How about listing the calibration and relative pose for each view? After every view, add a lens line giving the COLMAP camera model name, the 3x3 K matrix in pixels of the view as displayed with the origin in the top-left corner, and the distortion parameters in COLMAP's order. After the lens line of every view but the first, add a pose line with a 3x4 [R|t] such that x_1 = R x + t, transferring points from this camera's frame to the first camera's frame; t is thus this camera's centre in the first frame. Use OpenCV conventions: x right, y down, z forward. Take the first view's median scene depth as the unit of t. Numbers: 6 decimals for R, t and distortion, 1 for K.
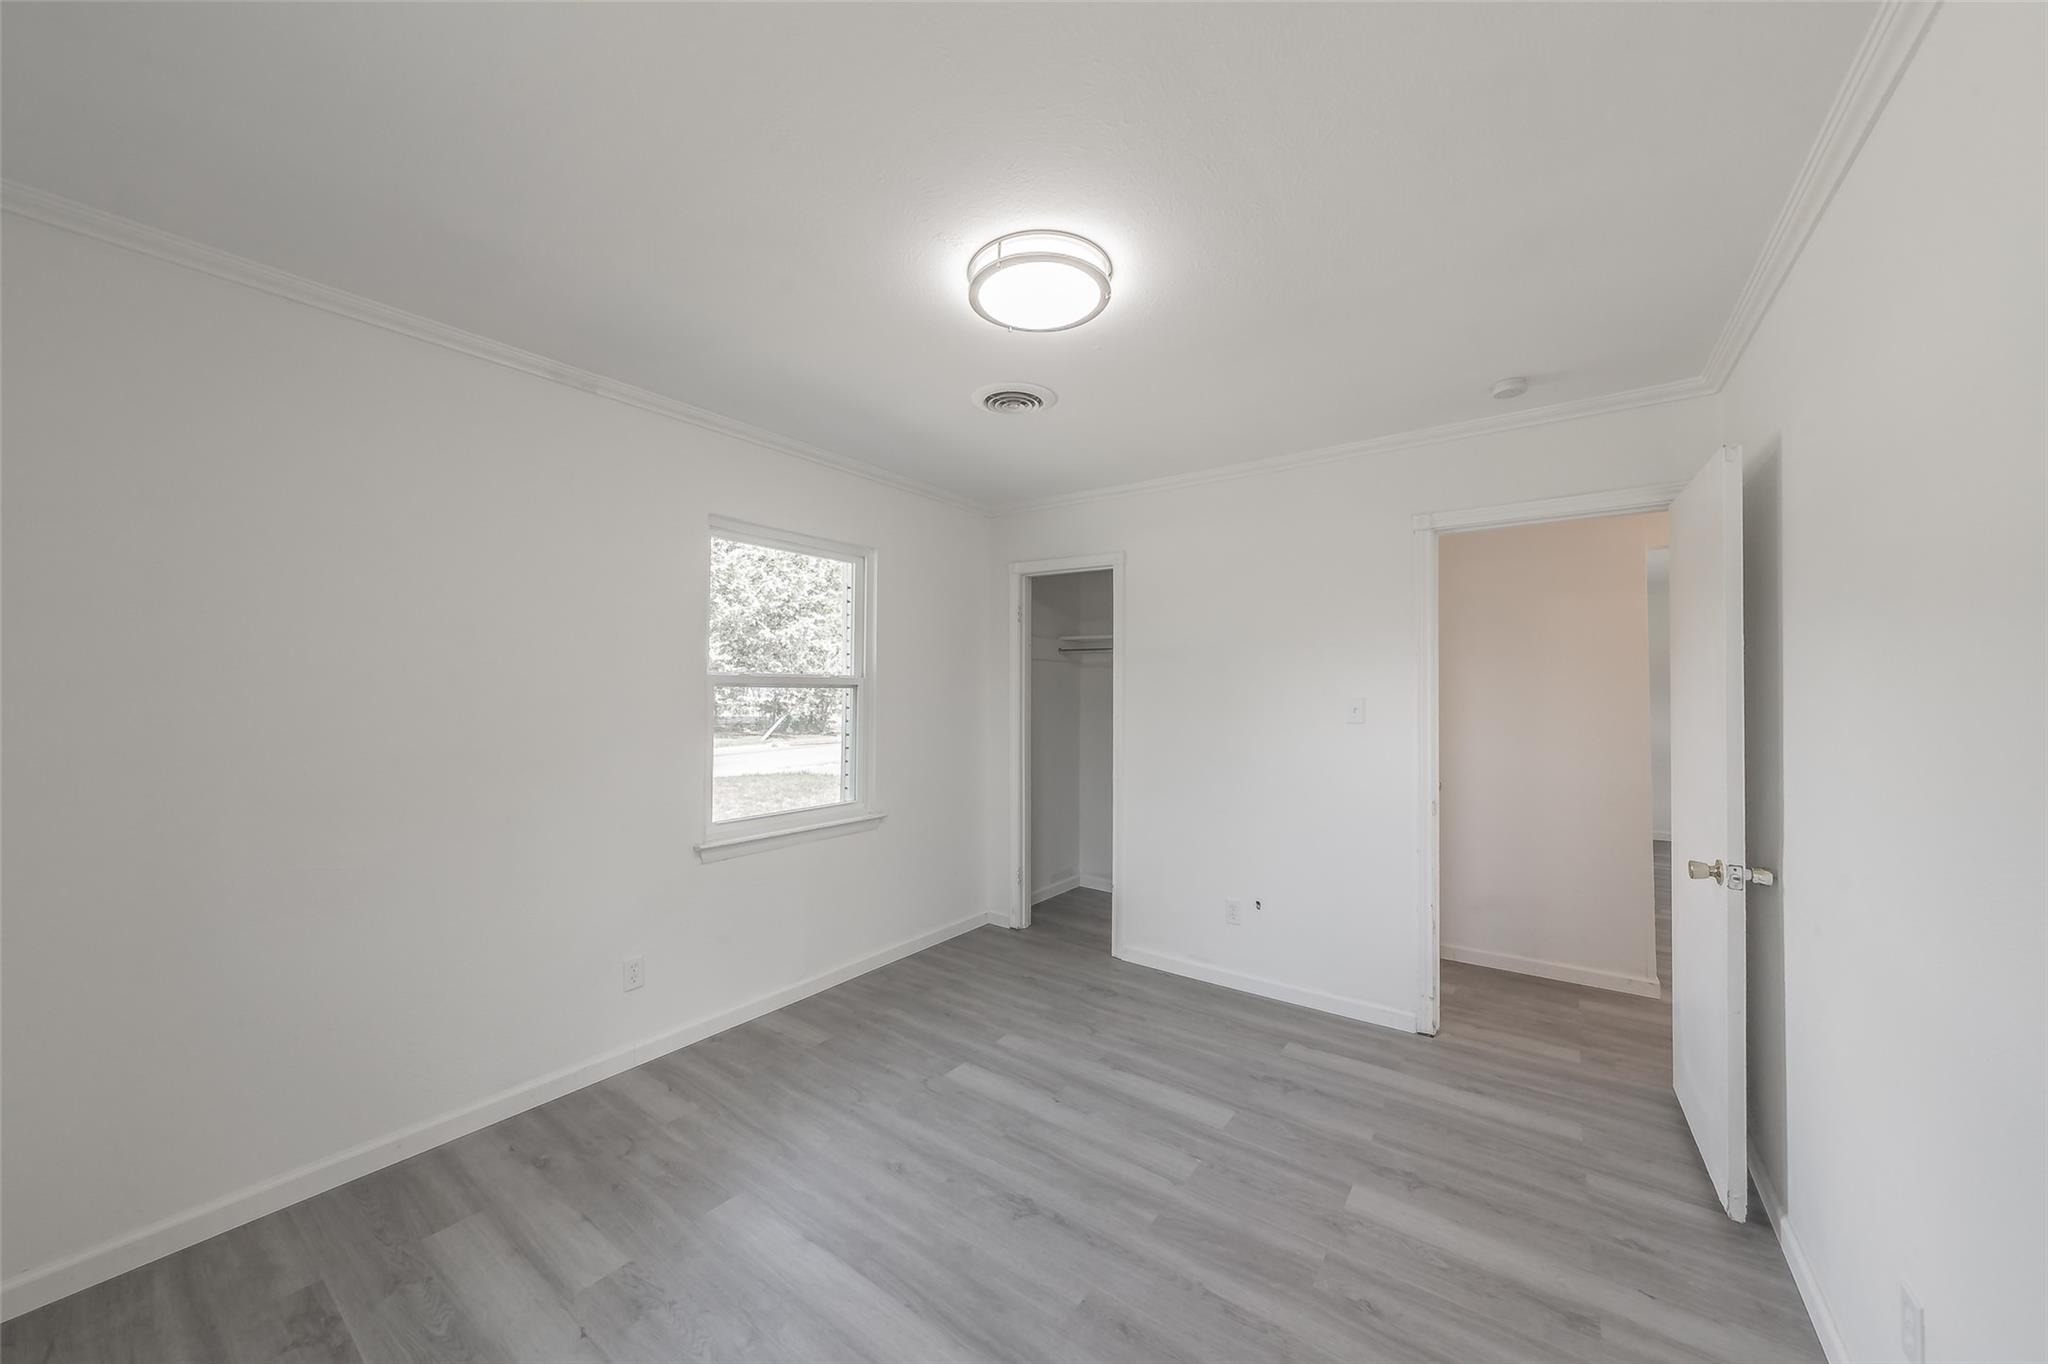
lens RADIAL K [[716.5, 0, 1023.9], [0, 716.5, 683.5], [0, 0, 1]] dist [0.001692, 0.000241]
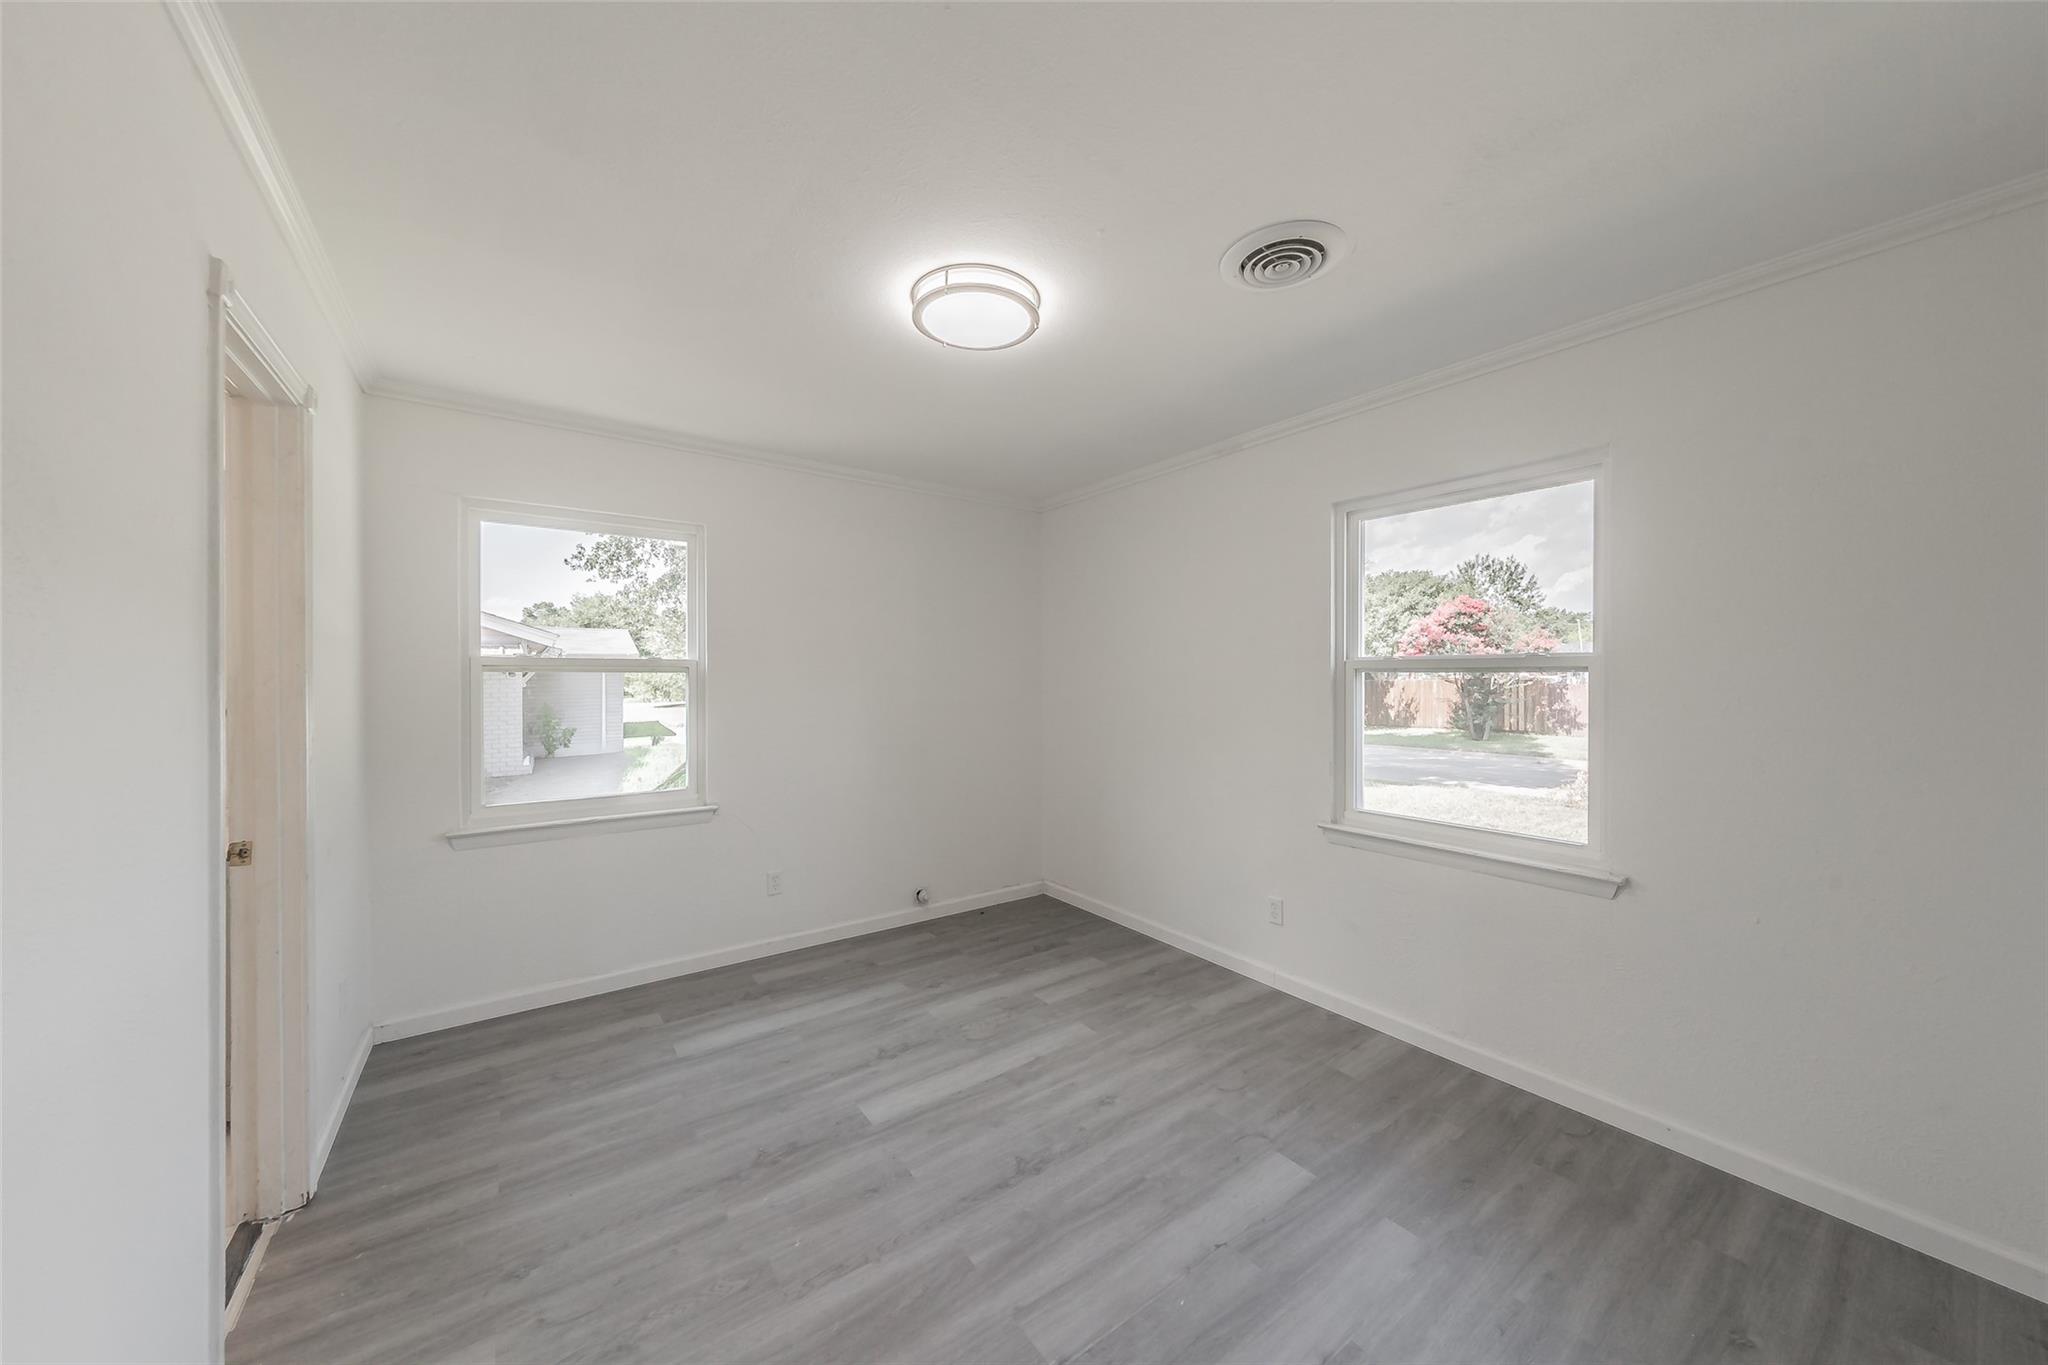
lens RADIAL K [[716.5, 0, 1023.8], [0, 716.5, 681.5], [0, 0, 1]] dist [0.001692, 0.000241]
pose [[-0.305791, -0.000923, -0.952098, 0.842260], [0.004601, 0.999986, -0.002447, 0.023553], [0.952087, -0.005129, -0.305783, 1.113912]]
